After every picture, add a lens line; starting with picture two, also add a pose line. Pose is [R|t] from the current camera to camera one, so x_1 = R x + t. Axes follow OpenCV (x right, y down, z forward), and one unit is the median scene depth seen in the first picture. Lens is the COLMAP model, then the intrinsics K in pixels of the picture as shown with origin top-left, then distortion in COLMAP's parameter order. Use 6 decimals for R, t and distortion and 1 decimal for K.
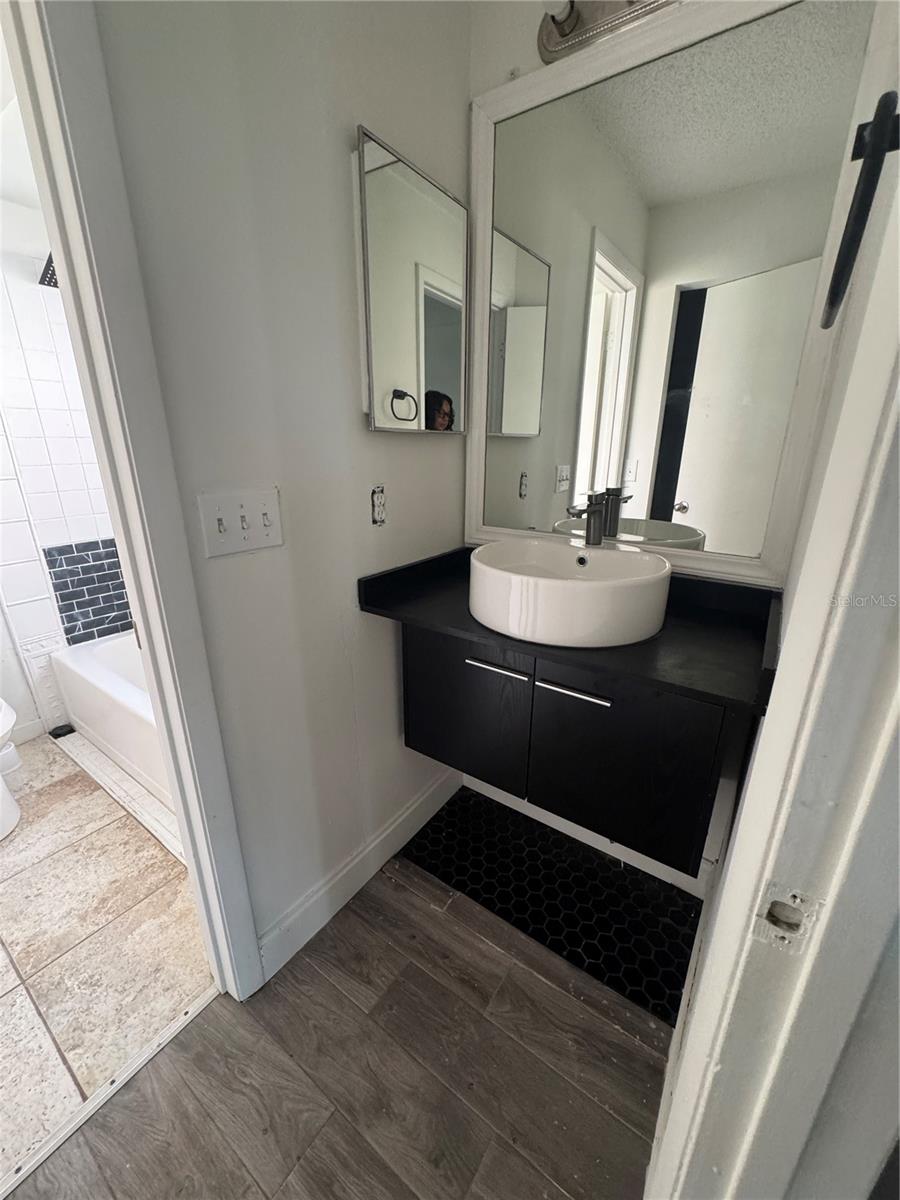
lens RADIAL K [[478.1, 0, 454.2], [0, 478.1, 597.8], [0, 0, 1]] dist [-0.003041, -0.000022]
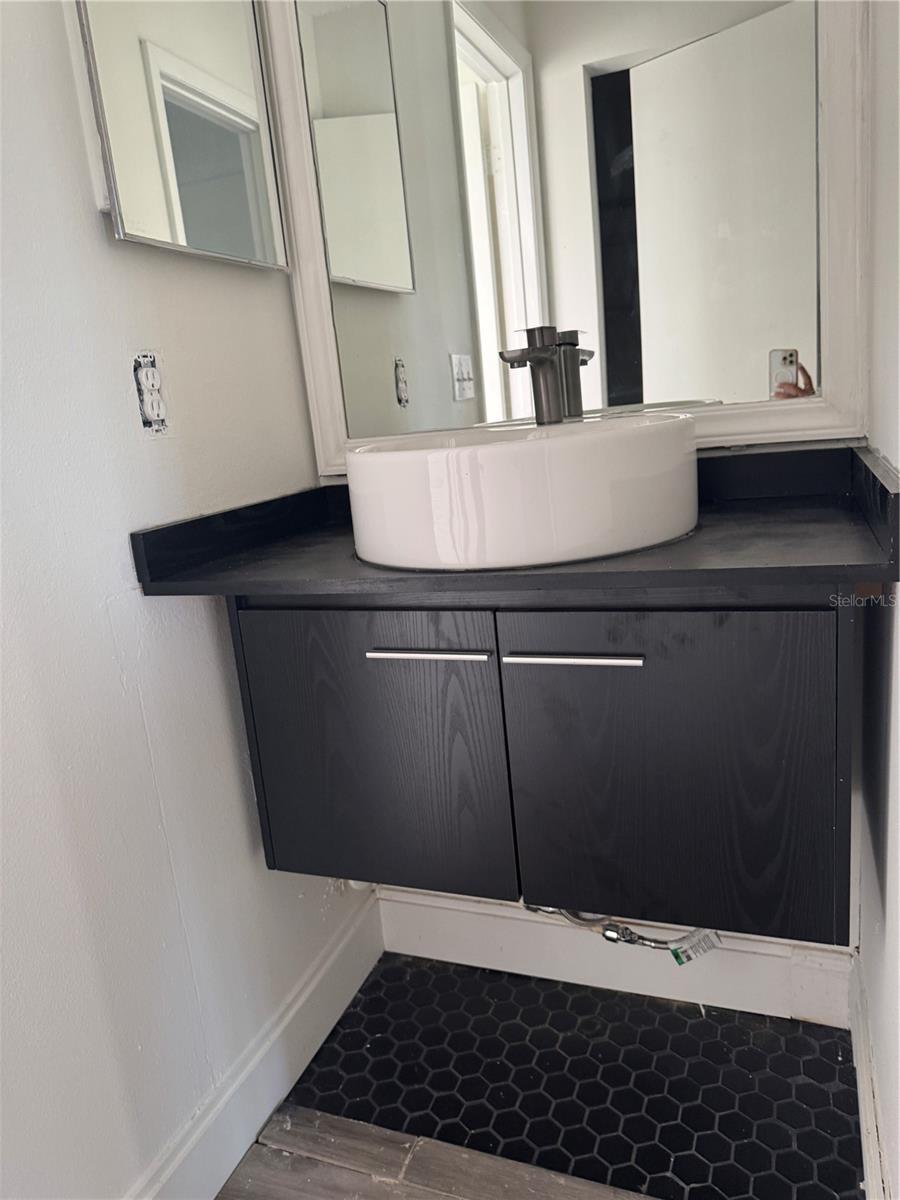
lens RADIAL K [[858.2, 0, 447.3], [0, 858.2, 600.2], [0, 0, 1]] dist [0.008892, -0.008115]
pose [[0.966961, -0.154922, 0.202448, -0.070771], [0.174916, 0.980924, -0.084813, 0.168312], [-0.185447, 0.117423, 0.975613, 0.052869]]
